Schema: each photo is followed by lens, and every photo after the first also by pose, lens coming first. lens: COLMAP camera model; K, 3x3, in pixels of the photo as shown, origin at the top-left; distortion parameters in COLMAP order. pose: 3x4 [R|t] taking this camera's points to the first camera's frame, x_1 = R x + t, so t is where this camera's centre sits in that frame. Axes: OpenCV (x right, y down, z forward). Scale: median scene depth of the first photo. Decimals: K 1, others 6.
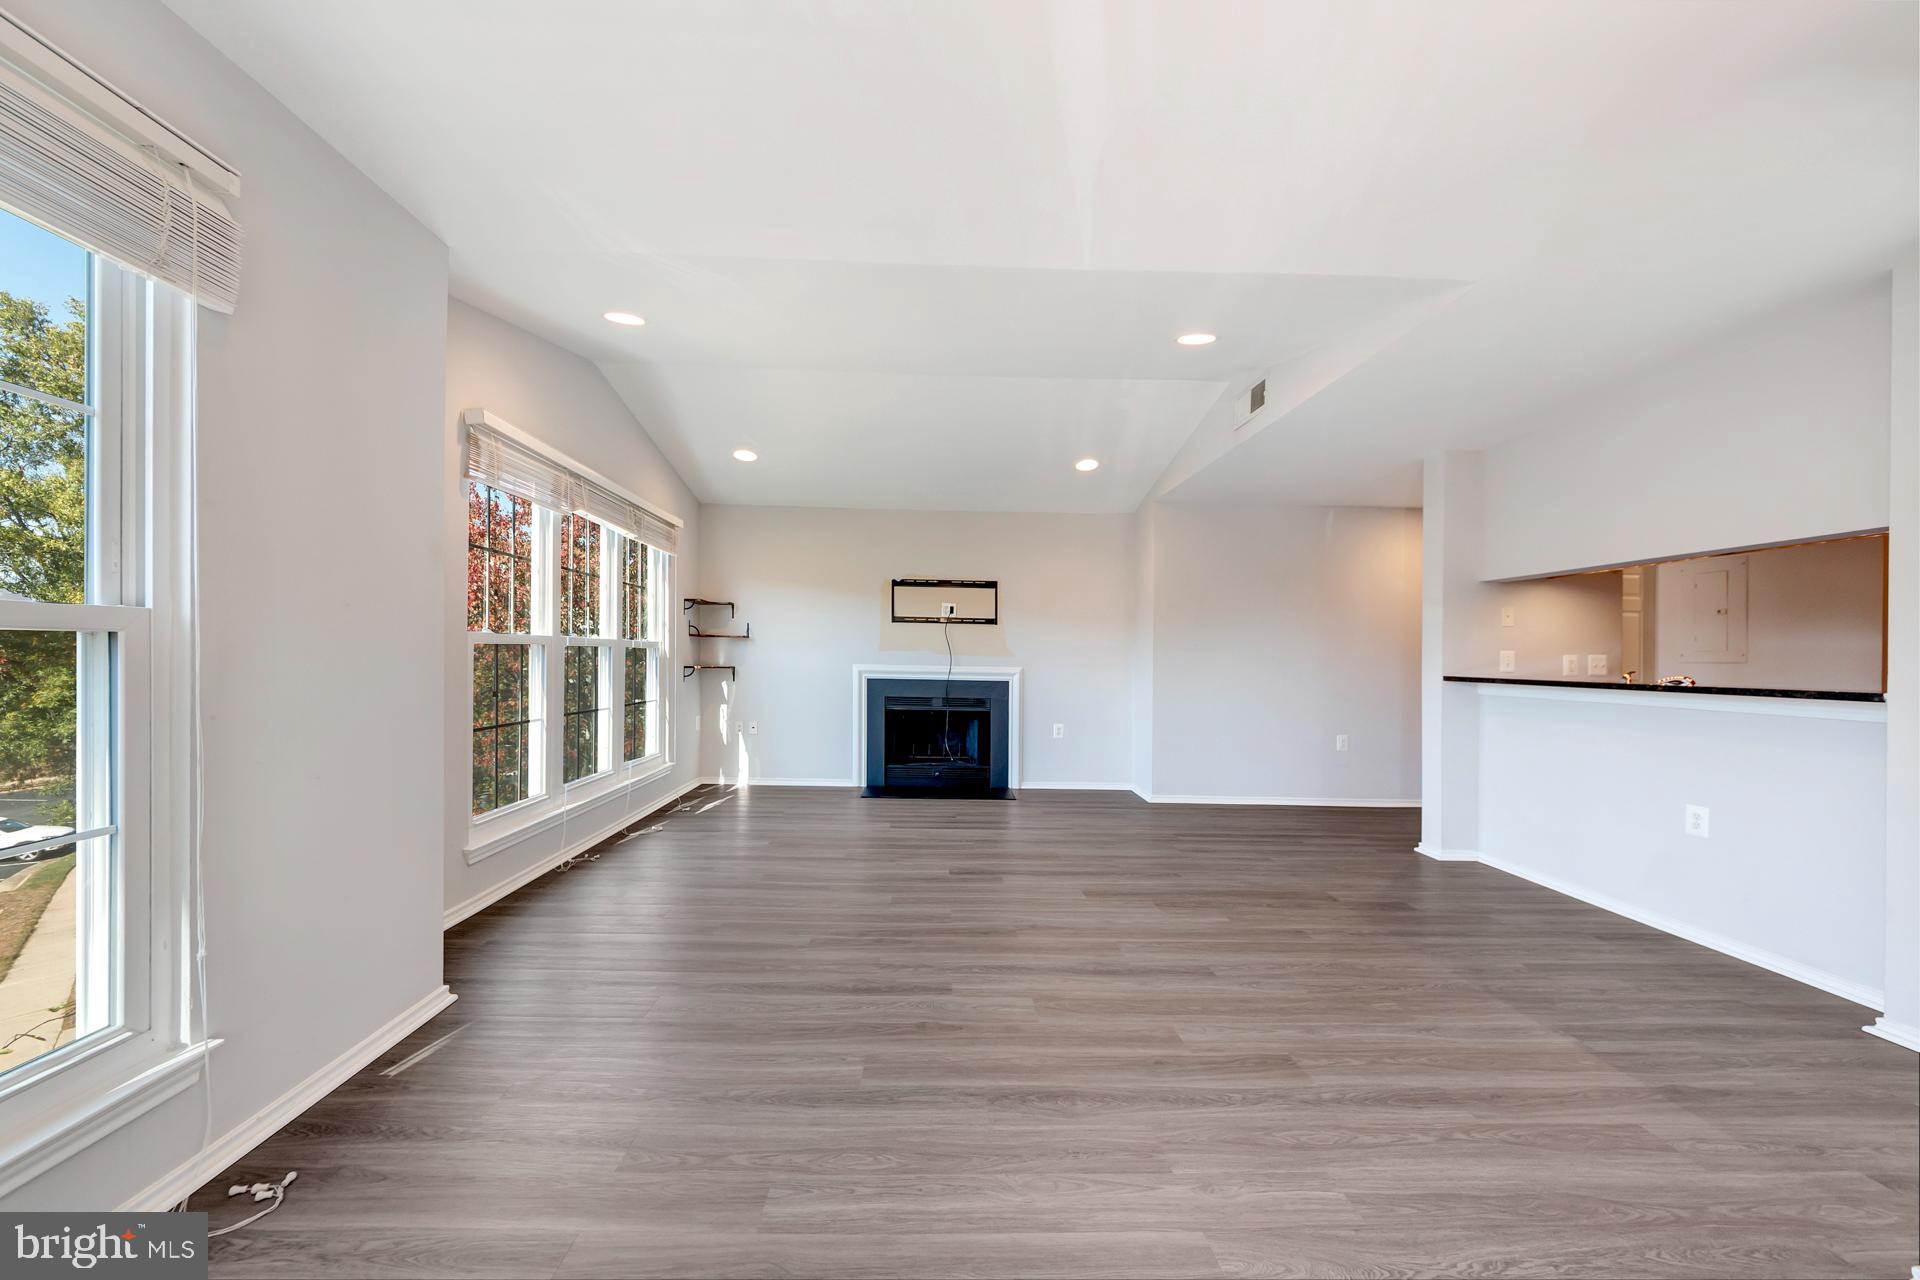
lens RADIAL K [[689.8, 0, 957.9], [0, 689.8, 647.2], [0, 0, 1]] dist [-0.000912, -0.000038]
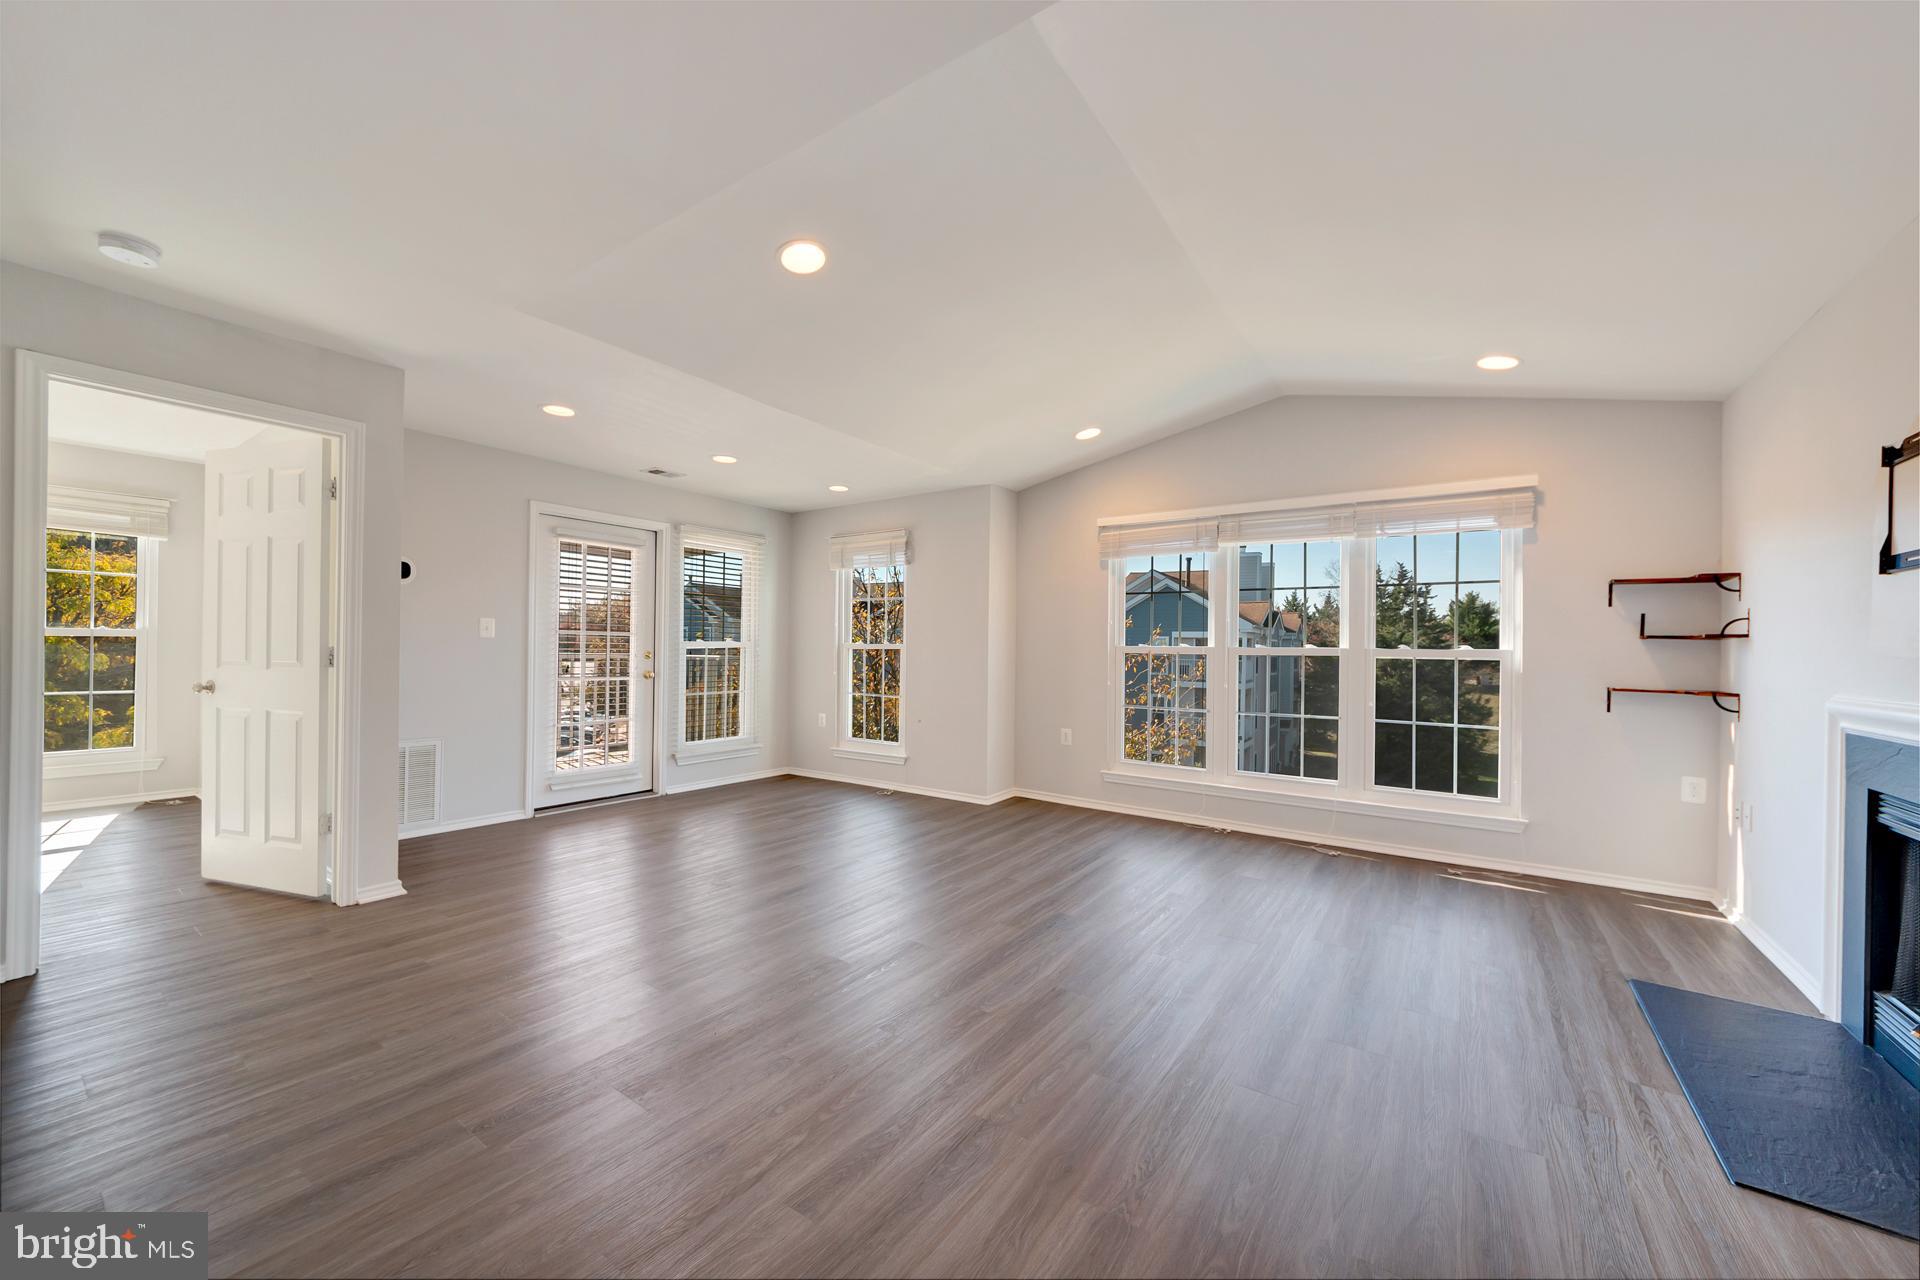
lens RADIAL K [[714.1, 0, 939.2], [0, 714.1, 653.4], [0, 0, 1]] dist [-0.000092, -0.000075]
pose [[-0.607717, -0.023903, -0.793794, 0.468671], [-0.015720, 0.999713, -0.018069, 0.017312], [0.793998, 0.001497, -0.607918, 0.848461]]
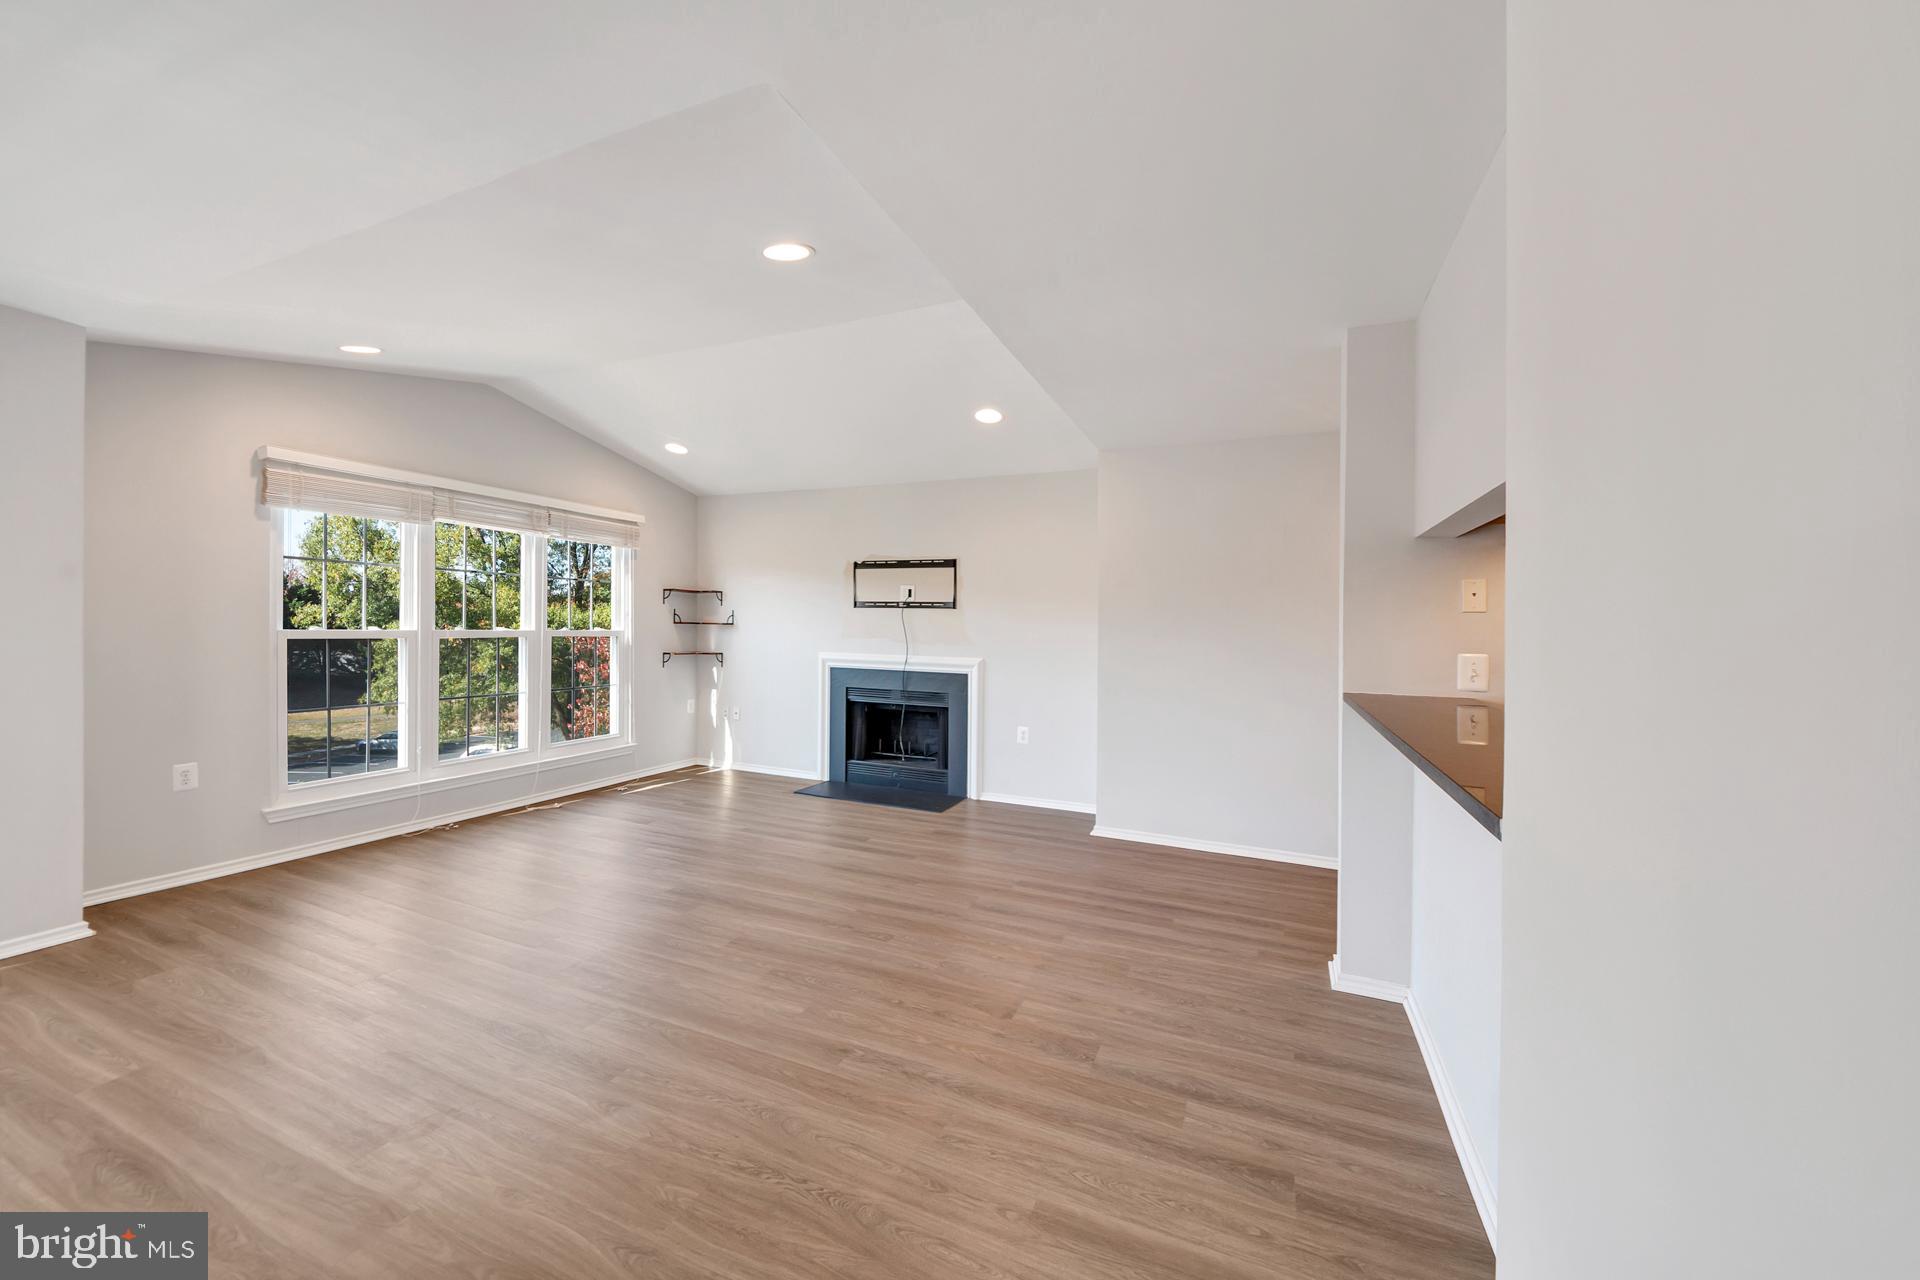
lens RADIAL K [[715.4, 0, 957.0], [0, 715.4, 620.8], [0, 0, 1]] dist [-0.002034, -0.000439]
pose [[0.906940, -0.004292, -0.421238, 0.441848], [0.003051, 0.999989, -0.003621, -0.014422], [0.421248, 0.001999, 0.906943, 0.181636]]
